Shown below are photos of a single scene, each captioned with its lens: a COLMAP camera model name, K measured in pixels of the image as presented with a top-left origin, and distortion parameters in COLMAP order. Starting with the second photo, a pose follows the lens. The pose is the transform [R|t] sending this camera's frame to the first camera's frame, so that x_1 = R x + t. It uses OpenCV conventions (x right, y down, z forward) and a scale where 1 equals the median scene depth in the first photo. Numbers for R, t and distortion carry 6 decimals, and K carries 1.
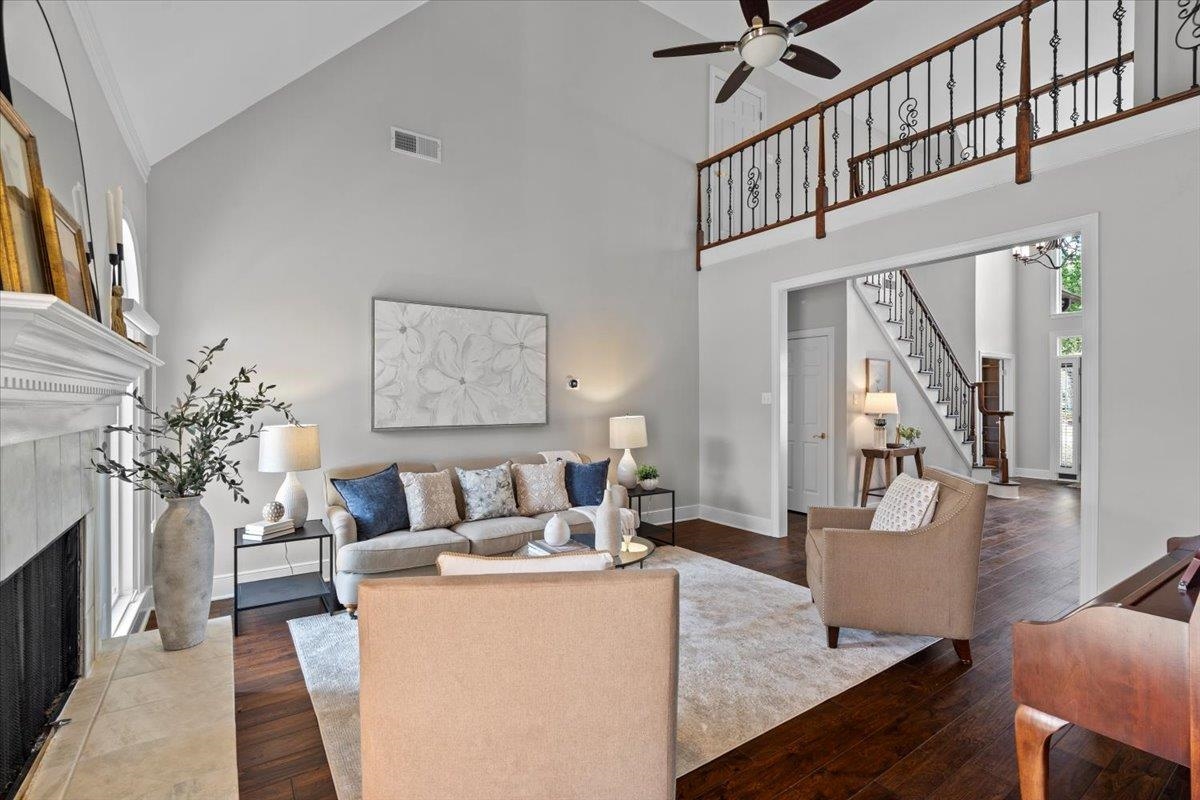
lens RADIAL K [[542.6, 0, 595.1], [0, 542.6, 409.1], [0, 0, 1]] dist [-0.004136, 0.000008]
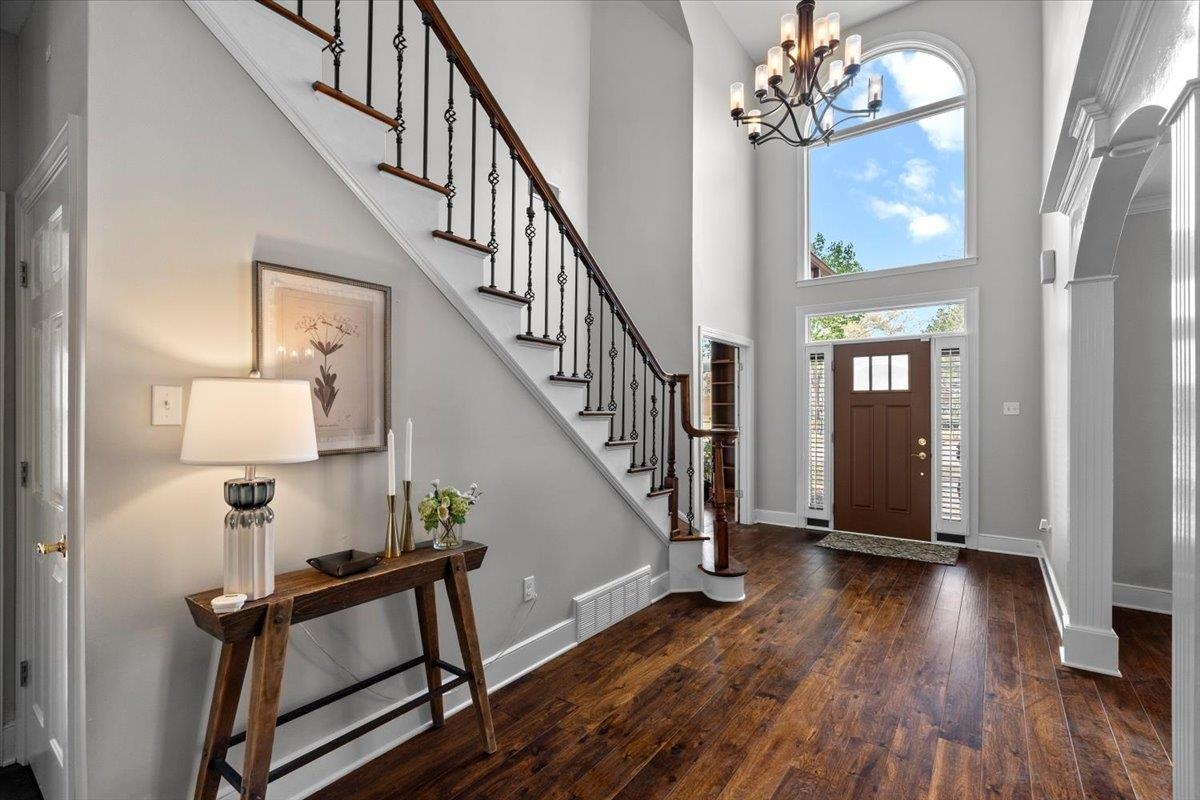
lens RADIAL K [[542.6, 0, 595.1], [0, 542.6, 409.1], [0, 0, 1]] dist [-0.004136, 0.000008]
pose [[0.943576, 0.003867, 0.331134, 0.458382], [-0.000680, 0.999952, -0.009740, -0.010959], [-0.331156, 0.008965, 0.943534, 0.537984]]
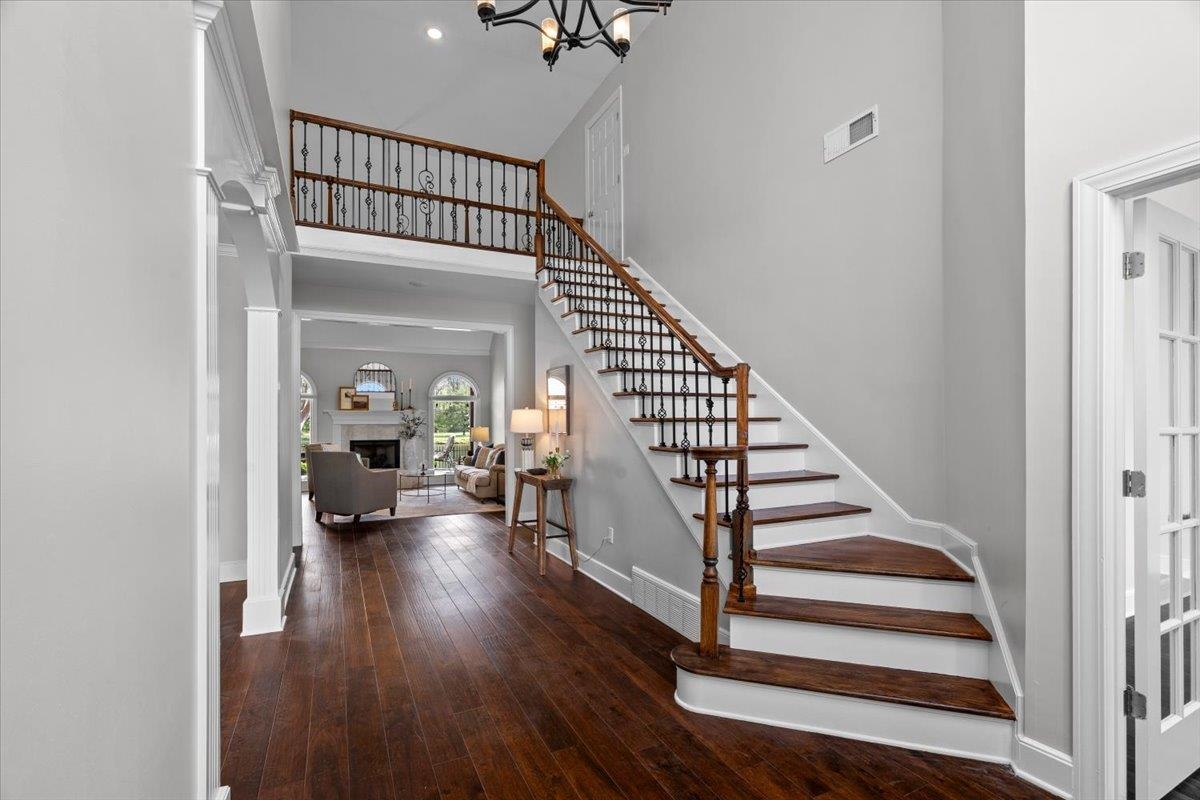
lens RADIAL K [[542.6, 0, 595.1], [0, 542.6, 409.1], [0, 0, 1]] dist [-0.004136, 0.000008]
pose [[-0.148141, -0.017023, -0.988820, 1.074549], [-0.005565, 0.999850, -0.016379, -0.012190], [0.988951, 0.003077, -0.148214, 0.955468]]
